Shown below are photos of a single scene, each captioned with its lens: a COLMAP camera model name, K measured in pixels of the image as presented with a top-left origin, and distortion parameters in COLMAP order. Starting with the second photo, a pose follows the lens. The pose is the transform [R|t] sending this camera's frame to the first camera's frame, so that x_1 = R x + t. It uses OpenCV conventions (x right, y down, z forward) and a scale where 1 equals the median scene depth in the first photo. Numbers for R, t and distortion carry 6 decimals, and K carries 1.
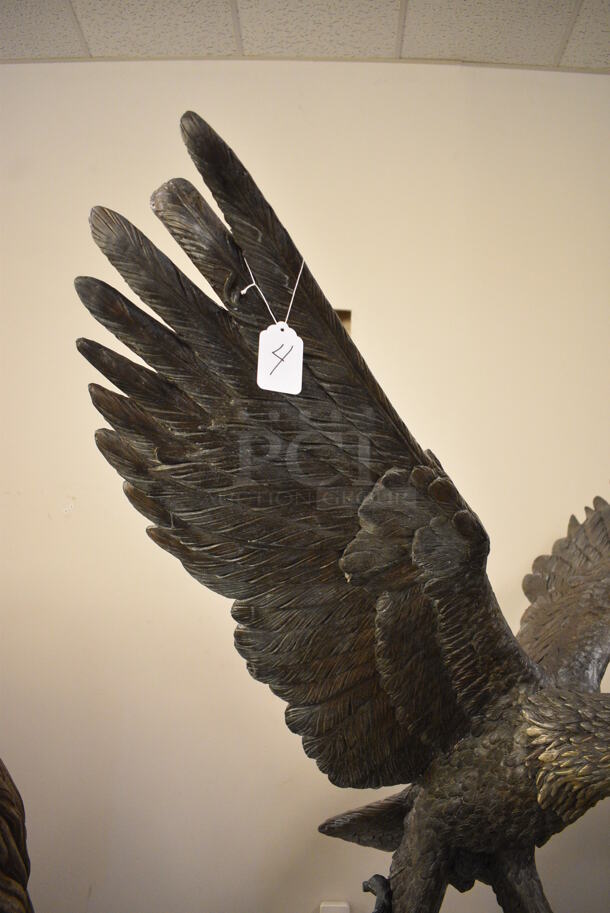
lens RADIAL K [[707.2, 0, 290.9], [0, 707.2, 459.2], [0, 0, 1]] dist [-0.102263, 0.014920]
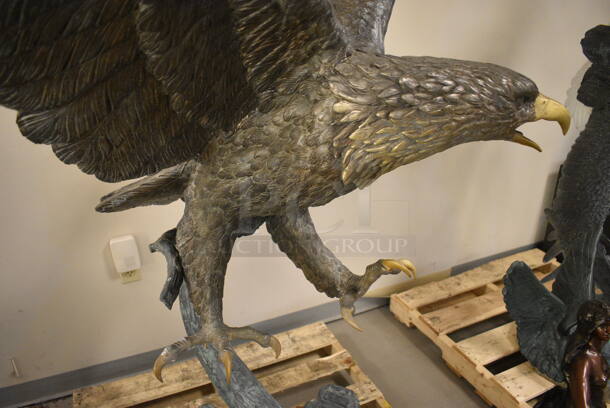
lens RADIAL K [[472.5, 0, 305.7], [0, 472.5, 202.6], [0, 0, 1]] dist [-0.102263, 0.014920]
pose [[0.881929, -0.230097, 0.411409, 0.049722], [-0.069542, 0.799710, 0.596346, 0.153678], [-0.466225, -0.554545, 0.689286, 0.579003]]
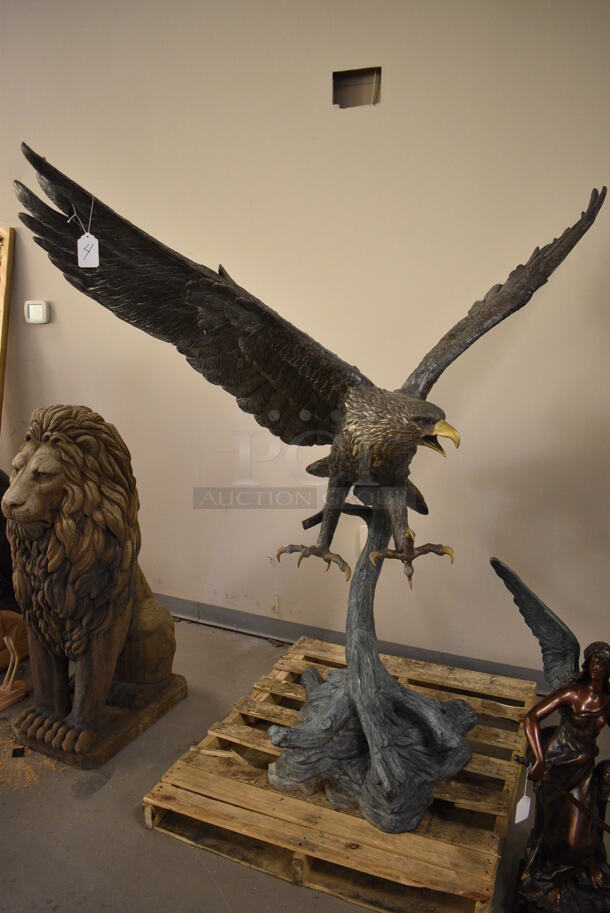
lens RADIAL K [[707.2, 0, 309.1], [0, 707.2, 448.0], [0, 0, 1]] dist [-0.102263, 0.014920]
pose [[0.934379, 0.031834, -0.354857, 0.910169], [0.115299, 0.915386, 0.385713, -0.215246], [0.337109, -0.401316, 0.851647, -0.555560]]
